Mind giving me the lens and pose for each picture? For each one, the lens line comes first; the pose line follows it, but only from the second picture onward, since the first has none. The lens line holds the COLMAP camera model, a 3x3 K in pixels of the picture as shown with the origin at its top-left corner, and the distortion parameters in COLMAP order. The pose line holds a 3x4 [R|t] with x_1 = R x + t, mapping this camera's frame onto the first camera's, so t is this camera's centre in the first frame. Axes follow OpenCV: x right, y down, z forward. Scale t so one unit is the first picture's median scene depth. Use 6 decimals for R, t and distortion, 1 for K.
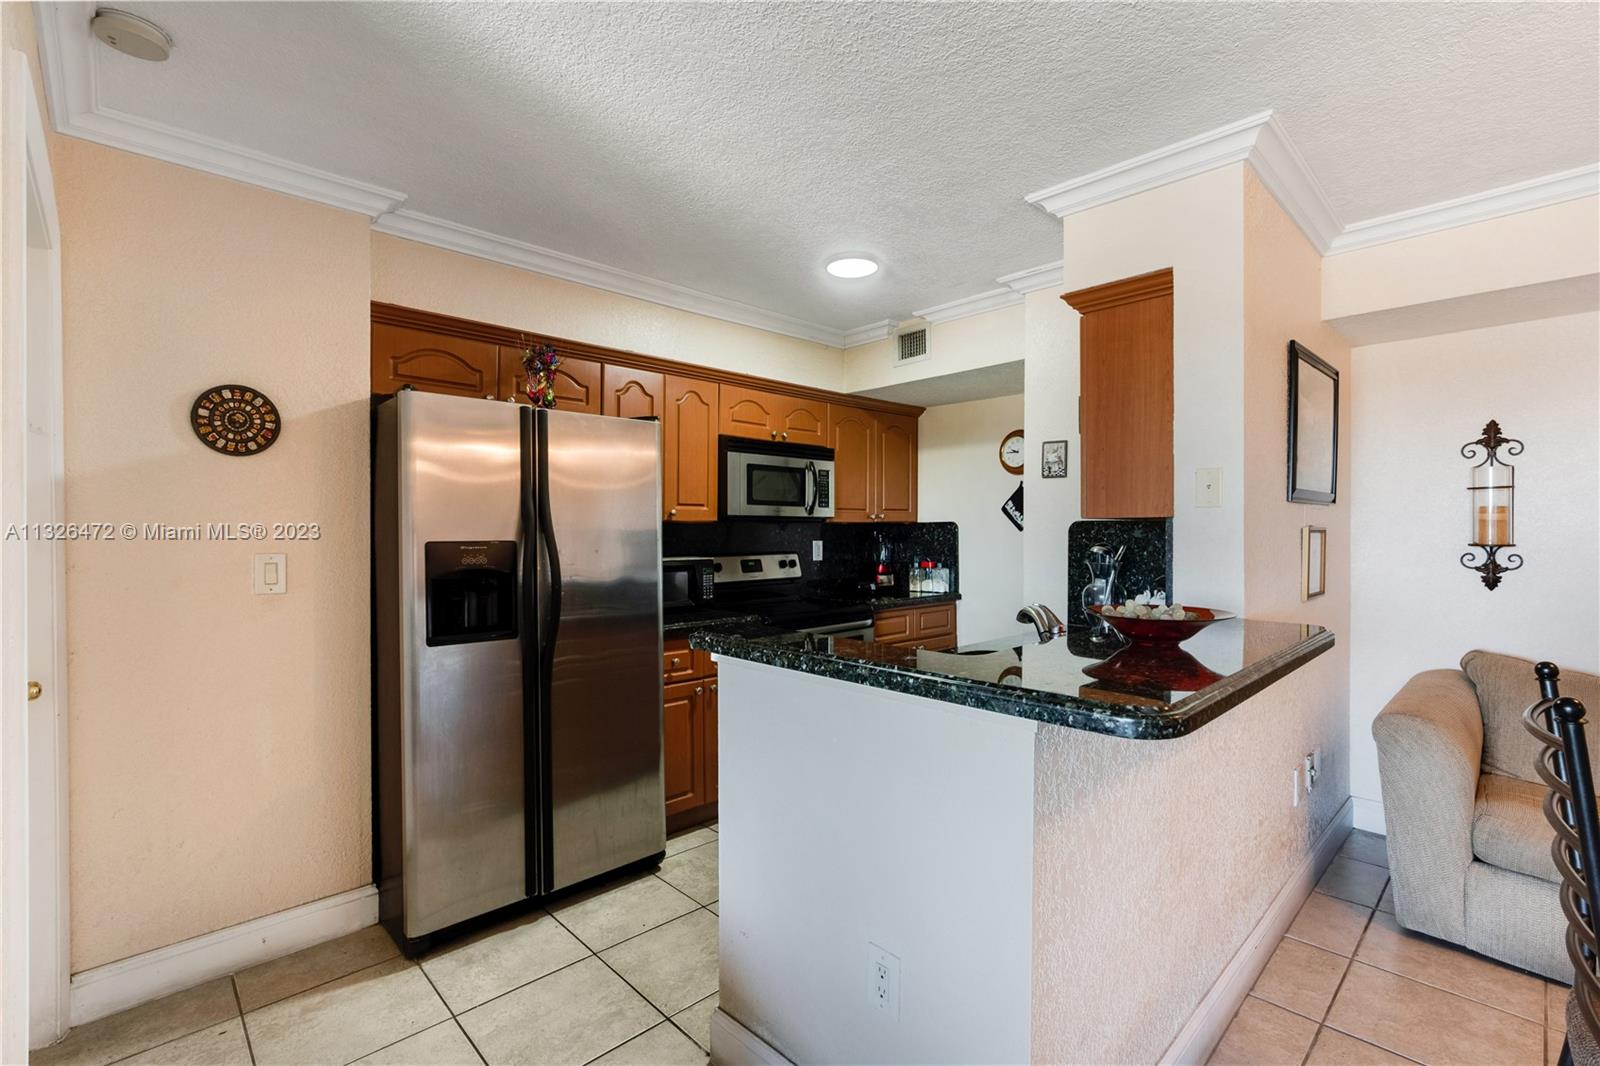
lens RADIAL K [[719.4, 0, 813.4], [0, 719.4, 535.7], [0, 0, 1]] dist [-0.025381, 0.011931]
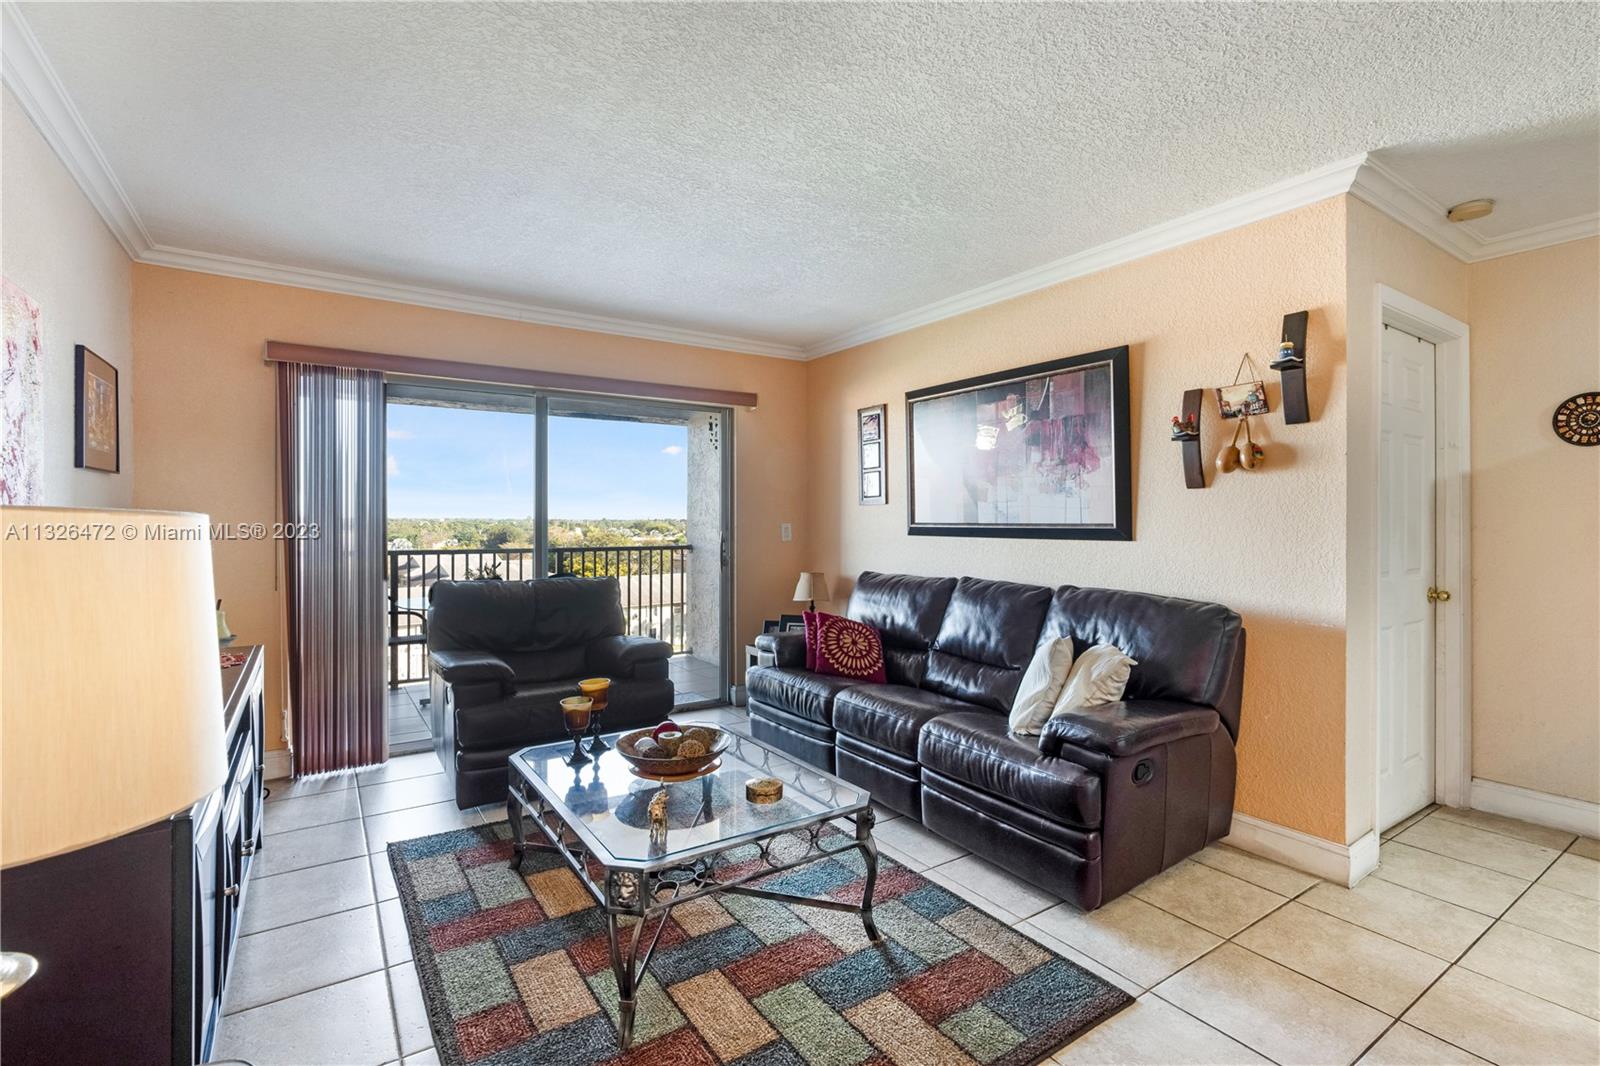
lens RADIAL K [[736.0, 0, 815.6], [0, 736.0, 523.8], [0, 0, 1]] dist [-0.021985, 0.012827]
pose [[-0.169583, 0.004919, -0.985504, 0.583393], [-0.005299, 0.999969, 0.005903, 0.023627], [0.985502, 0.006223, -0.169552, -0.138244]]
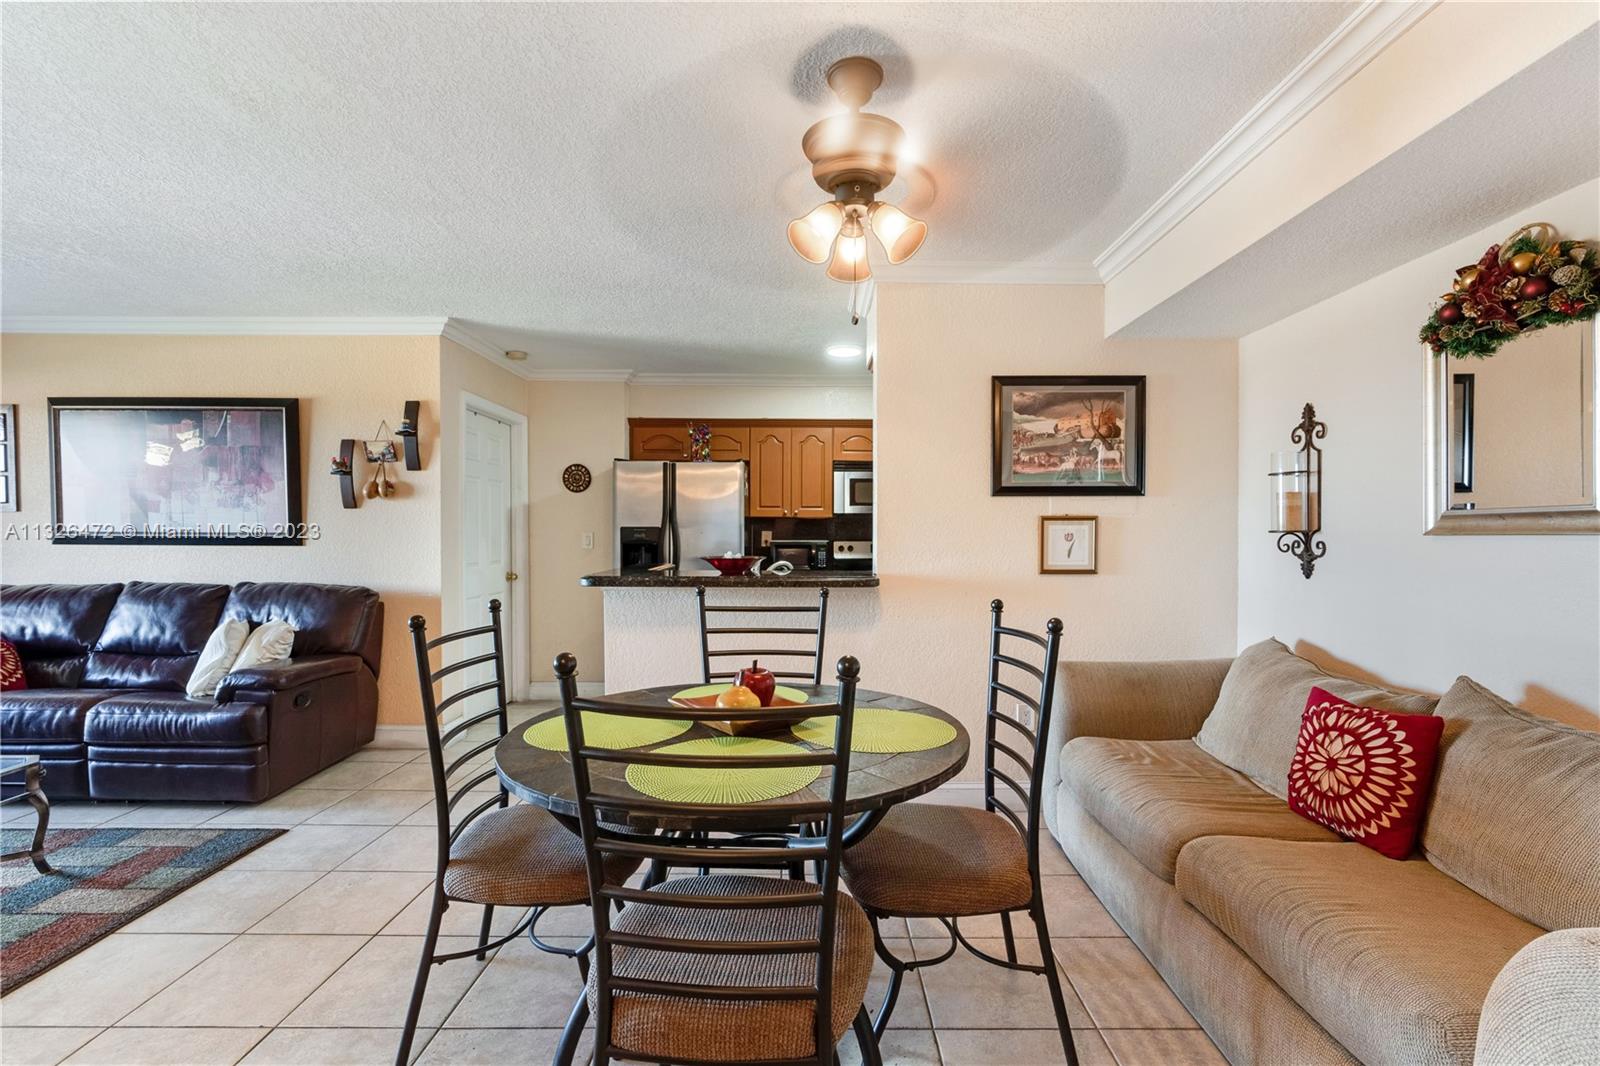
lens RADIAL K [[724.0, 0, 805.0], [0, 724.0, 543.0], [0, 0, 1]] dist [-0.015576, 0.008386]
pose [[0.715848, 0.012863, -0.698138, 1.155165], [-0.008878, 0.999917, 0.009319, 0.025238], [0.698200, -0.000473, 0.715903, -0.186731]]
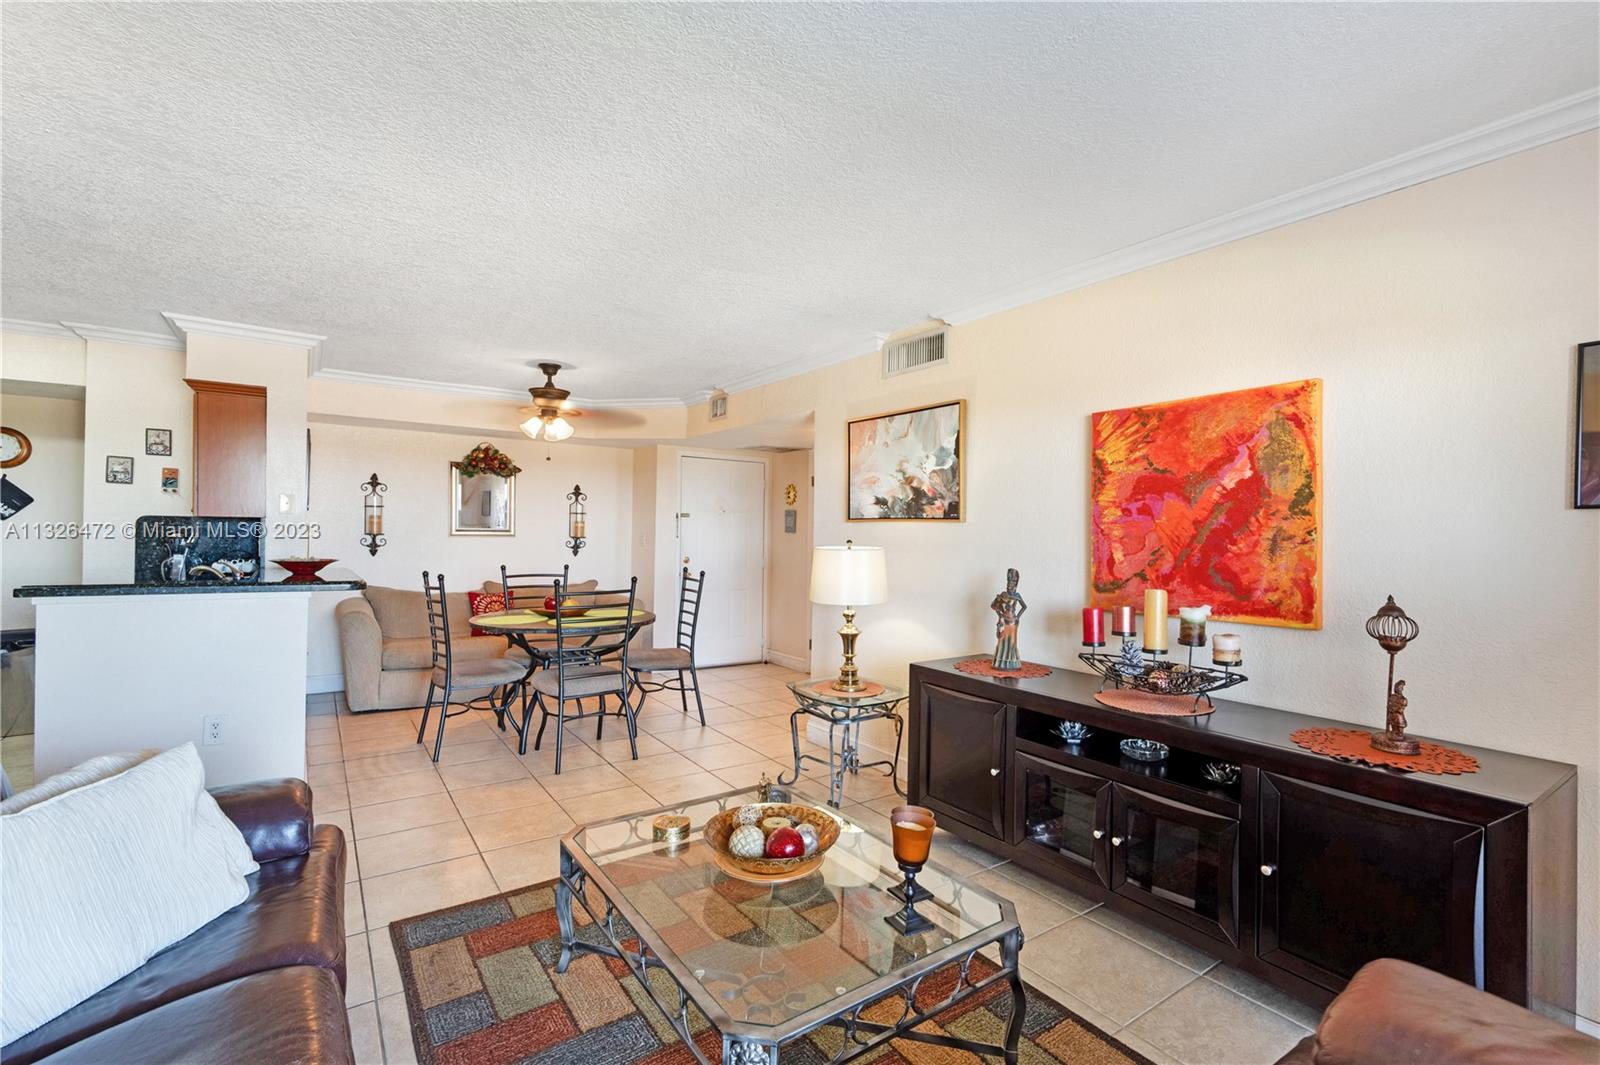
lens RADIAL K [[714.2, 0, 794.0], [0, 714.2, 542.7], [0, 0, 1]] dist [0.012838, 0.000218]
pose [[0.170709, -0.007398, 0.985294, -0.879386], [-0.014113, 0.999851, 0.009953, 0.000029], [-0.985220, -0.015605, 0.170579, -0.549679]]
